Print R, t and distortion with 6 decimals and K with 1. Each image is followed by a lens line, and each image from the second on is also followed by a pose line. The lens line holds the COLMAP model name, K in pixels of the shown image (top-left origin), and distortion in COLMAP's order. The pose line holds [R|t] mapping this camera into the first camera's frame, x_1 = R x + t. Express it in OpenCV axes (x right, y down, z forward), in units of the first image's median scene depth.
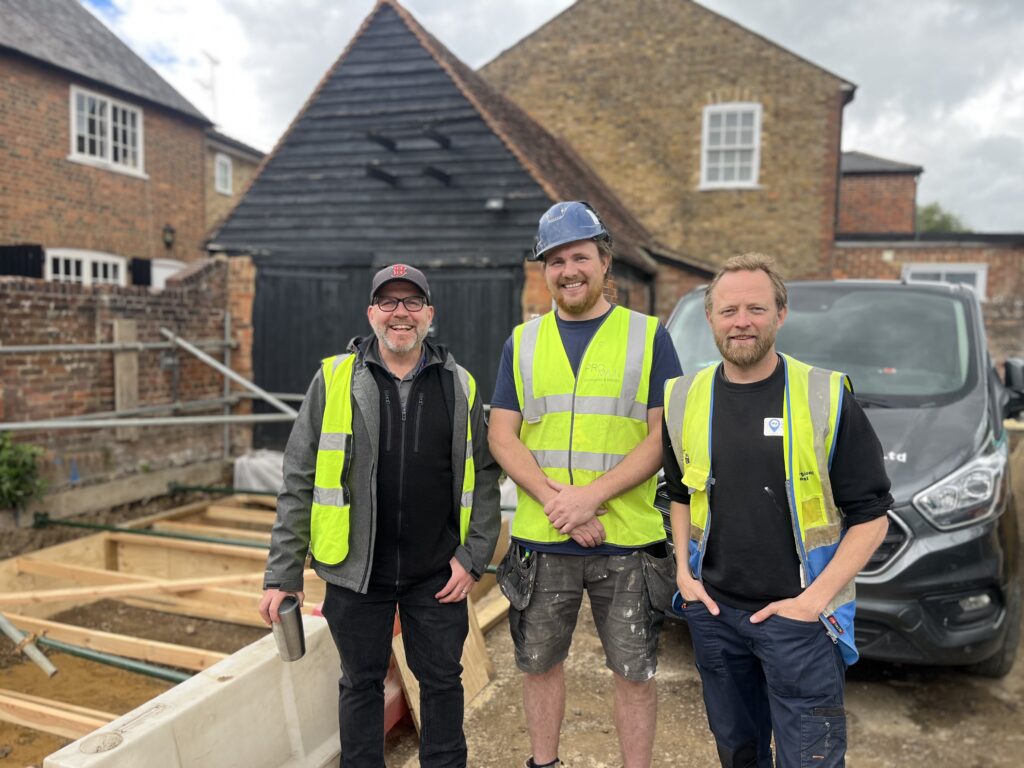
lens RADIAL K [[774.0, 0, 517.0], [0, 774.0, 392.1], [0, 0, 1]] dist [0.057795, -0.078105]
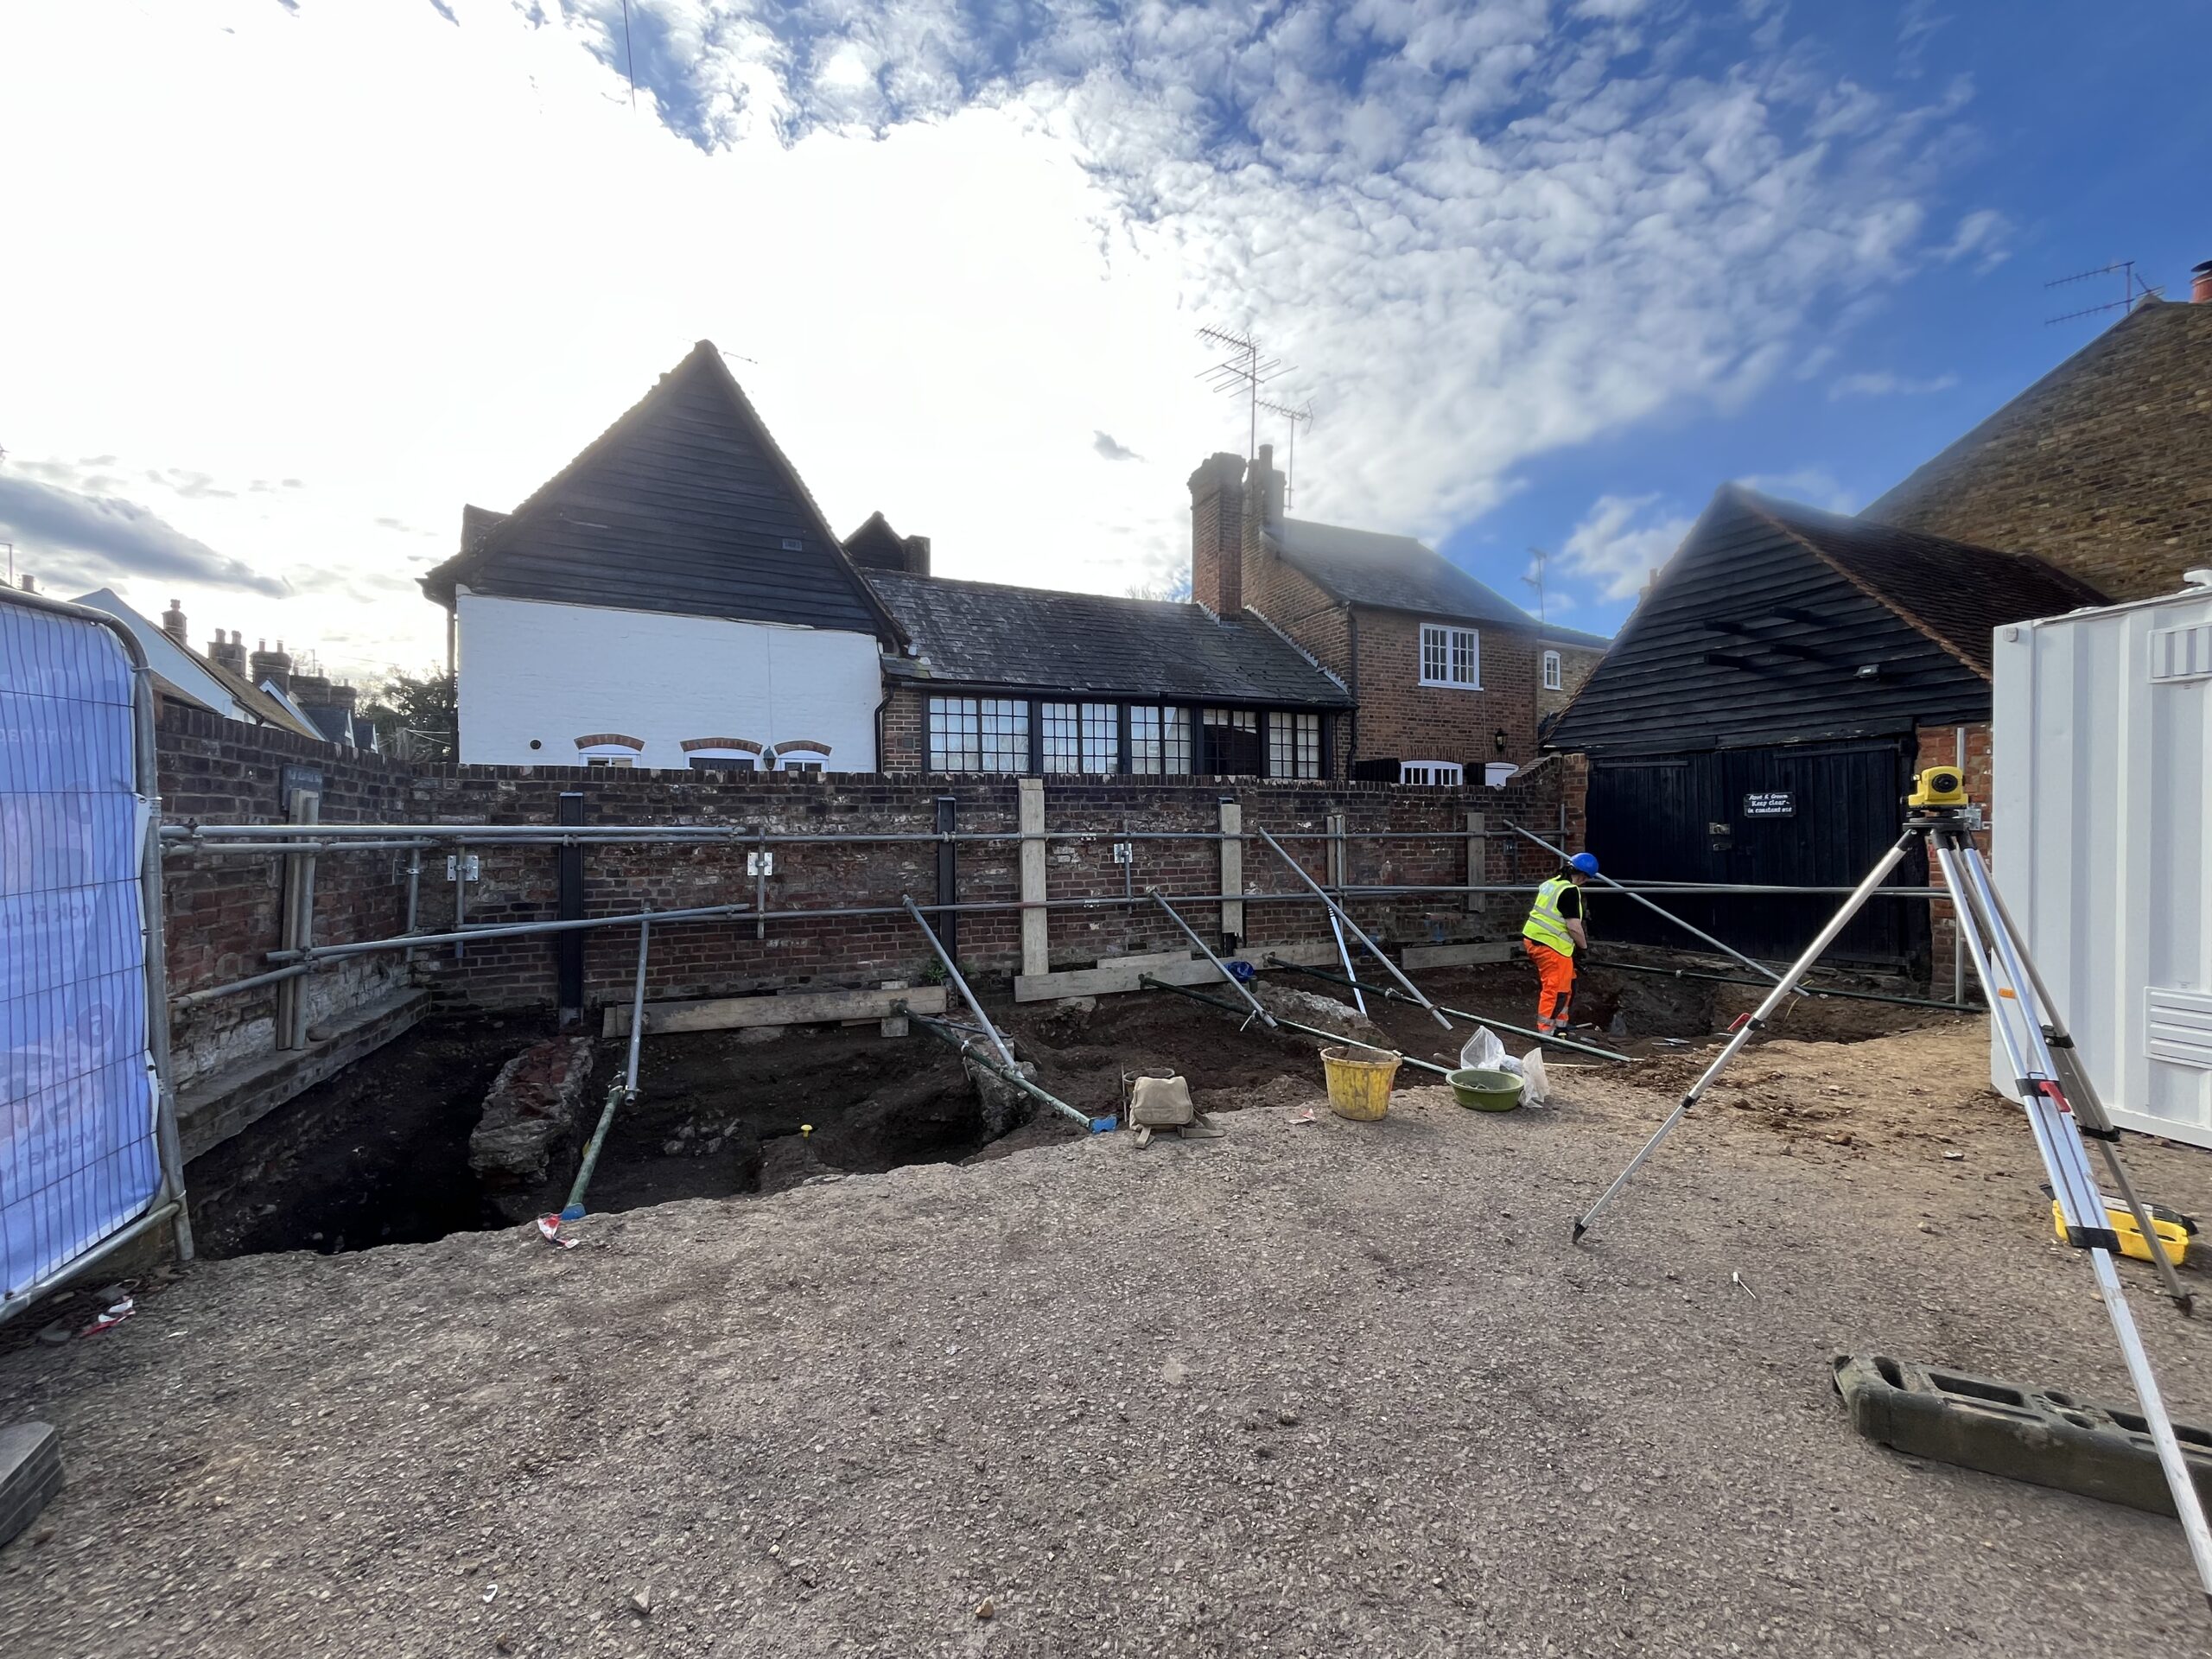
lens RADIAL K [[889.3, 0, 1095.9], [0, 889.3, 826.5], [0, 0, 1]] dist [-0.007831, 0.000960]
pose [[0.677252, -0.031777, -0.735065, 0.108866], [-0.039931, 0.996007, -0.079848, 0.058780], [0.734667, 0.083429, 0.673279, -0.343692]]
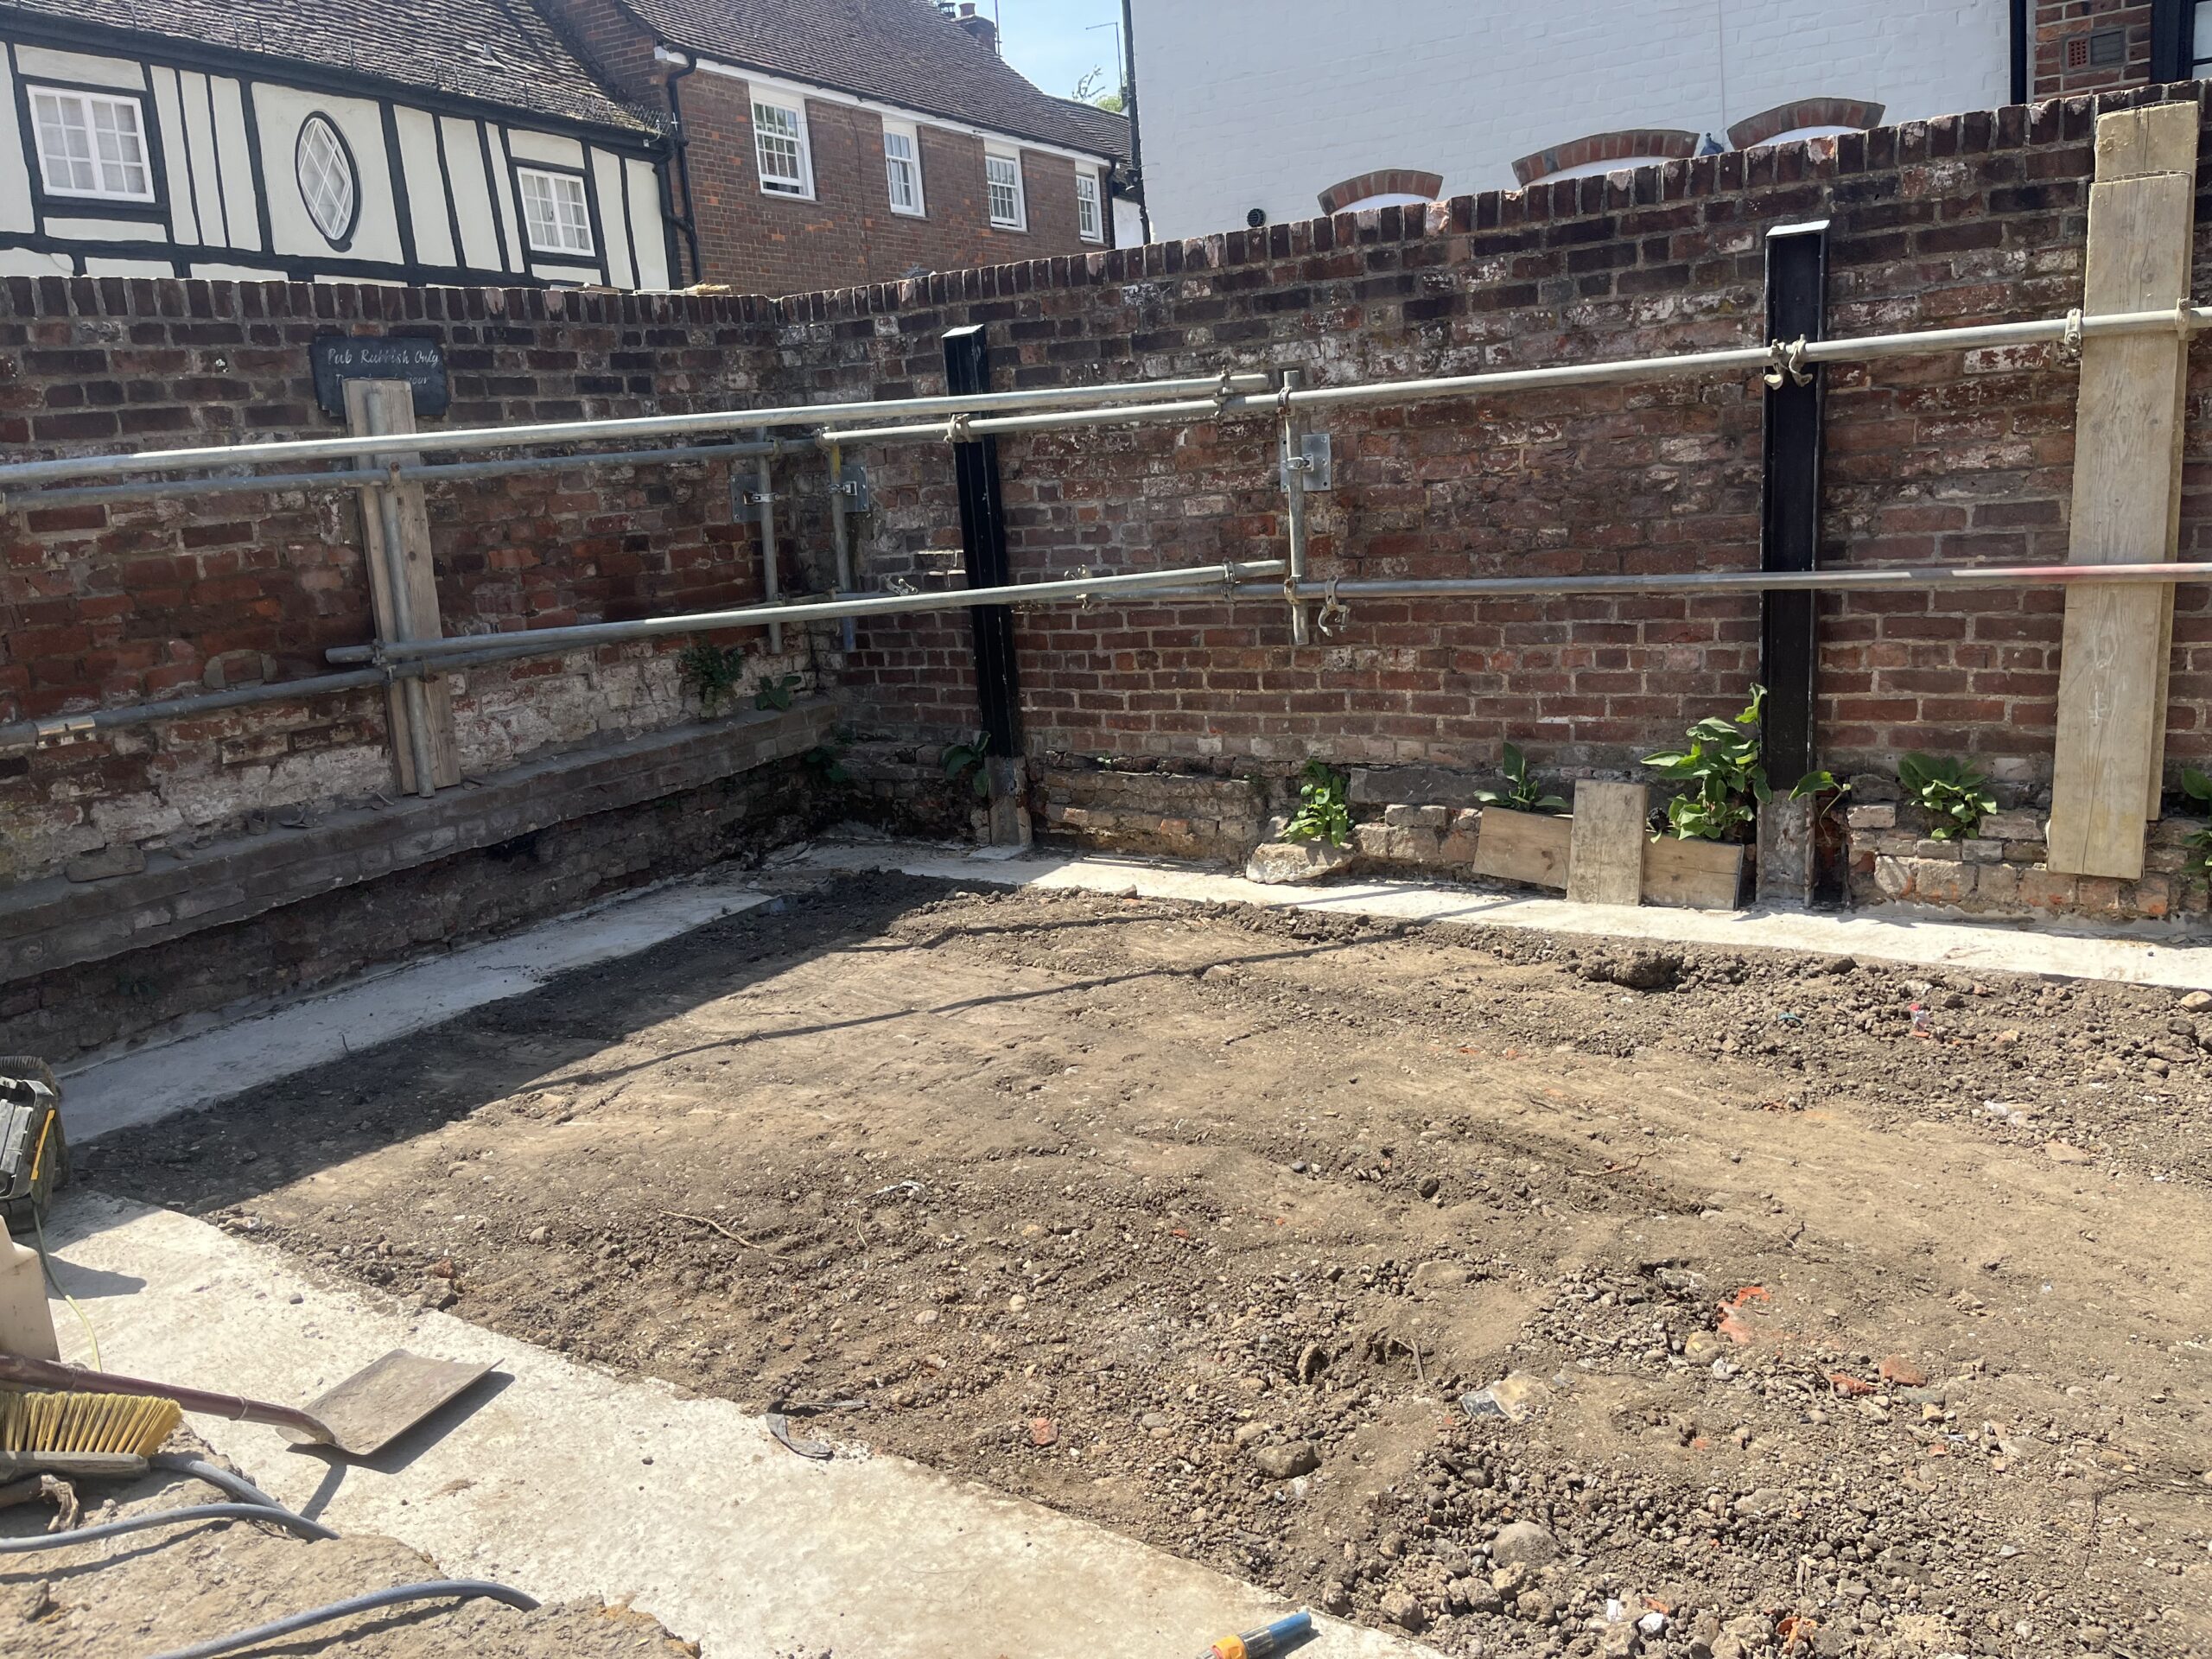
lens RADIAL K [[1672.0, 0, 1080.7], [0, 1672.0, 828.0], [0, 0, 1]] dist [0.057795, -0.078105]
pose [[-0.250899, 0.219199, -0.942869, -0.069317], [-0.008826, 0.973466, 0.228661, 0.027180], [0.967973, 0.065692, -0.242307, 0.108852]]
